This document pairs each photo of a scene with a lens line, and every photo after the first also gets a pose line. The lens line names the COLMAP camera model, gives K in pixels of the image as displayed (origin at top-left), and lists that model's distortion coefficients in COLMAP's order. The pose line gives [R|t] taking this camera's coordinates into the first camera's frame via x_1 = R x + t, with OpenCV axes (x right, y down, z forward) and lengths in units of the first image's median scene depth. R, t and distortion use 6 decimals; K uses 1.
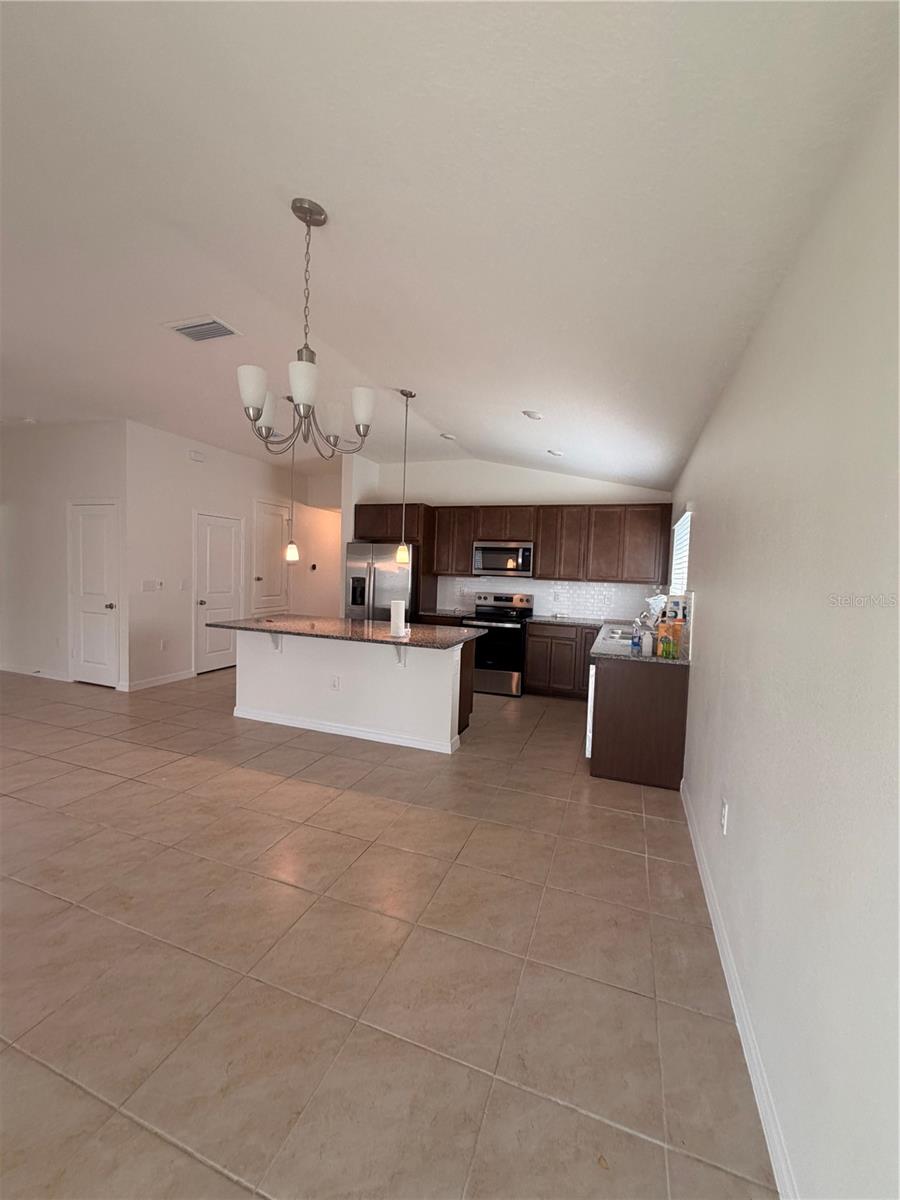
lens RADIAL K [[479.1, 0, 449.3], [0, 479.1, 601.1], [0, 0, 1]] dist [-0.001513, 0.000148]
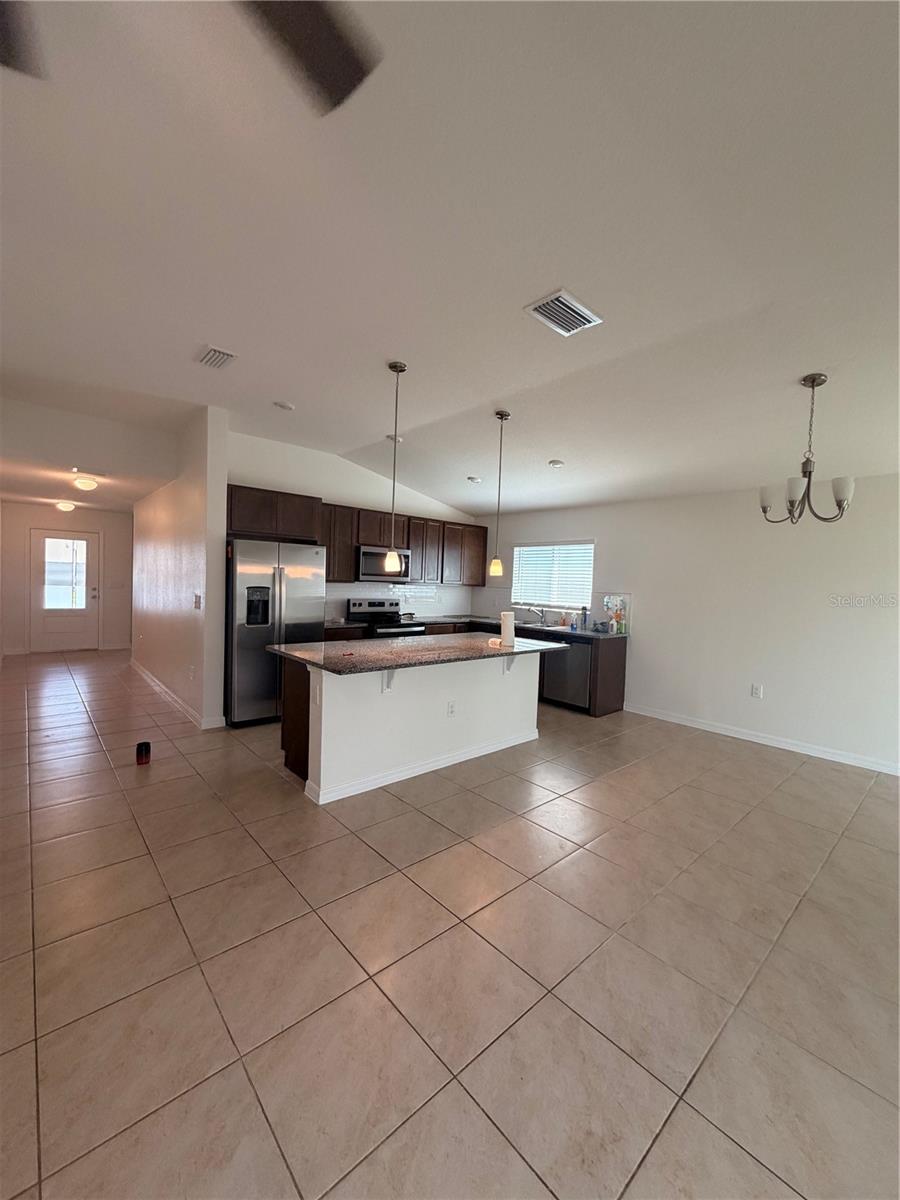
lens RADIAL K [[479.1, 0, 452.0], [0, 479.1, 599.9], [0, 0, 1]] dist [-0.001513, 0.000148]
pose [[0.465592, -0.050827, 0.883539, -0.715689], [0.035990, 0.998611, 0.038481, -0.047936], [-0.884267, 0.013883, 0.466775, 0.400607]]
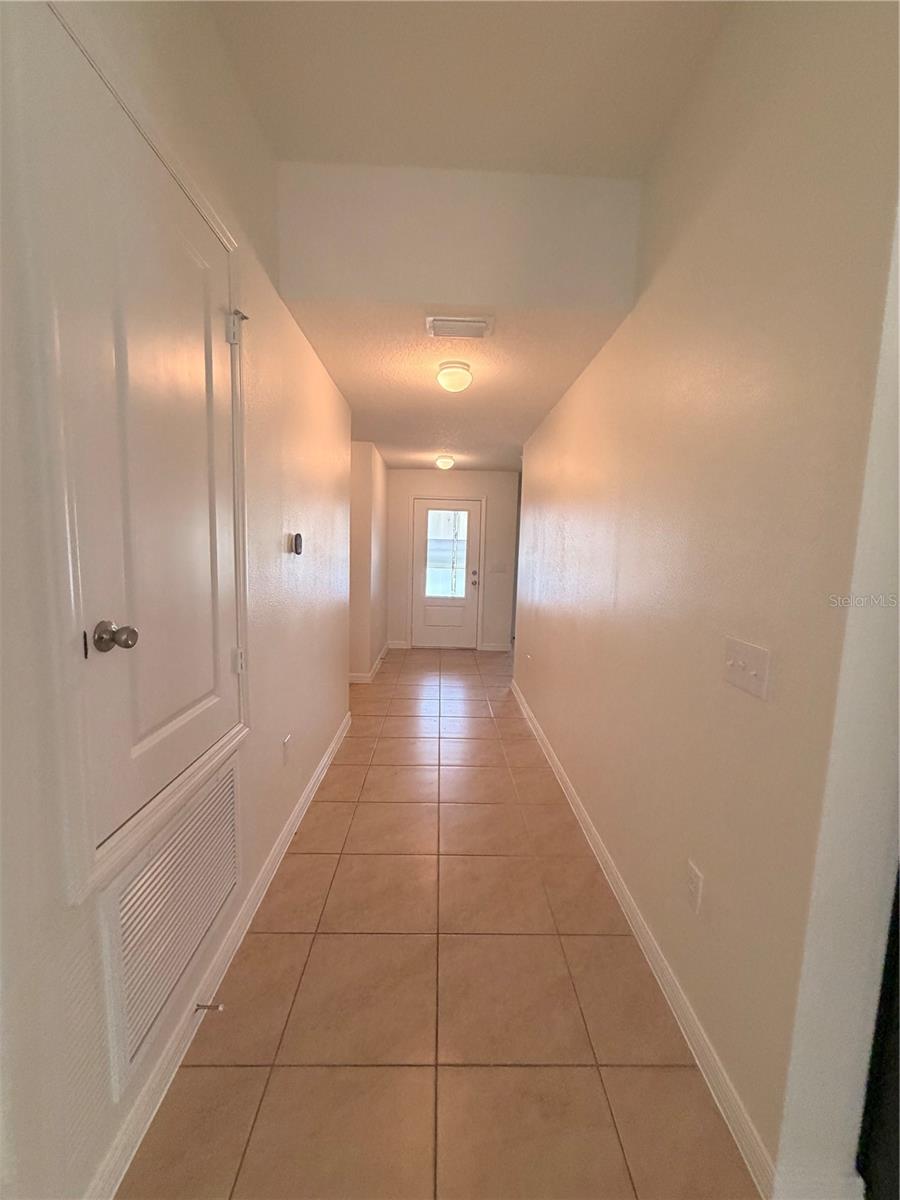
lens RADIAL K [[479.1, 0, 449.5], [0, 479.1, 596.4], [0, 0, 1]] dist [-0.001513, 0.000148]
pose [[0.930045, -0.049070, 0.364155, -0.426038], [0.028629, 0.997707, 0.061321, -0.076986], [-0.366329, -0.046606, 0.929317, 0.966288]]
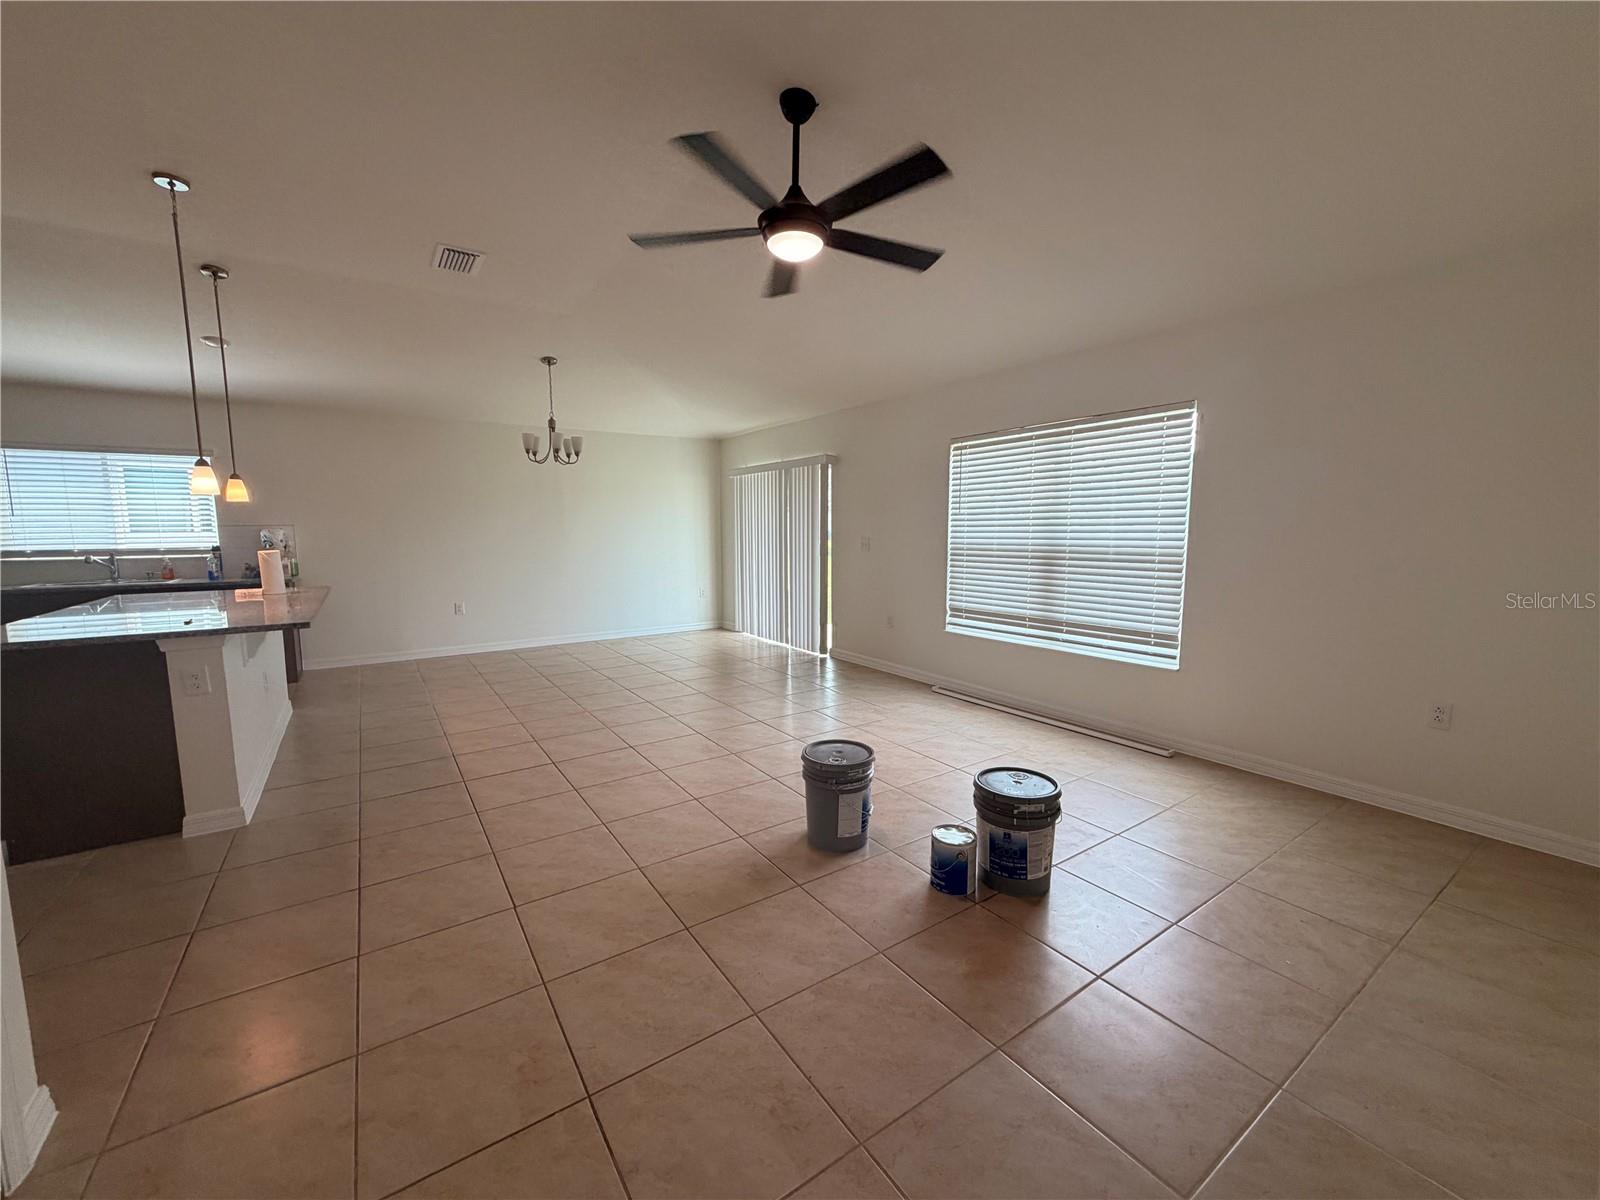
lens RADIAL K [[638.8, 0, 797.6], [0, 638.8, 597.3], [0, 0, 1]] dist [-0.001513, 0.000148]
pose [[-0.813699, -0.090827, 0.574147, -0.945771], [0.017157, 0.983534, 0.179905, -0.066189], [-0.581033, 0.156239, -0.798742, 0.881301]]
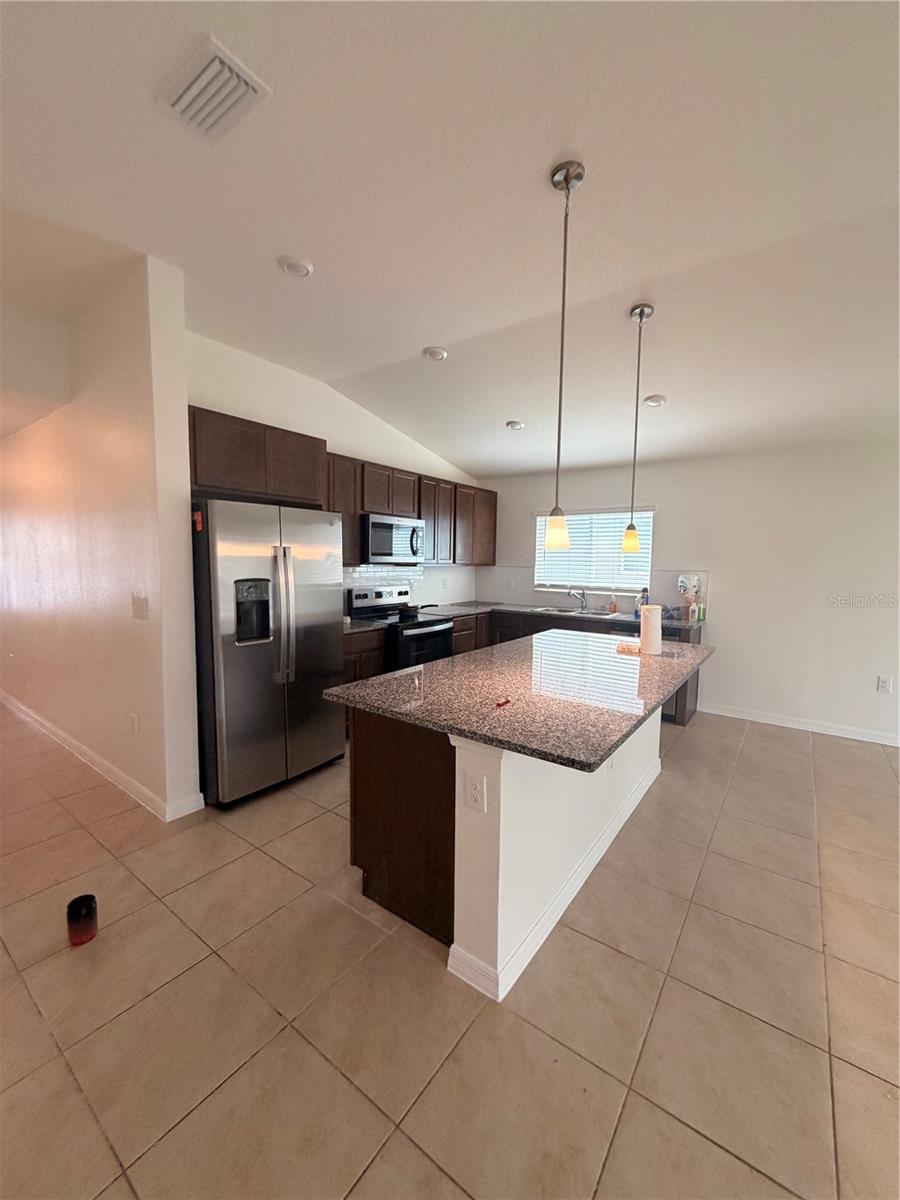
lens RADIAL K [[479.1, 0, 452.8], [0, 479.1, 599.9], [0, 0, 1]] dist [-0.001513, 0.000148]
pose [[0.270843, -0.111362, 0.956161, -0.579965], [0.056927, 0.993400, 0.099573, -0.065549], [-0.960939, 0.027463, 0.275395, 0.710048]]
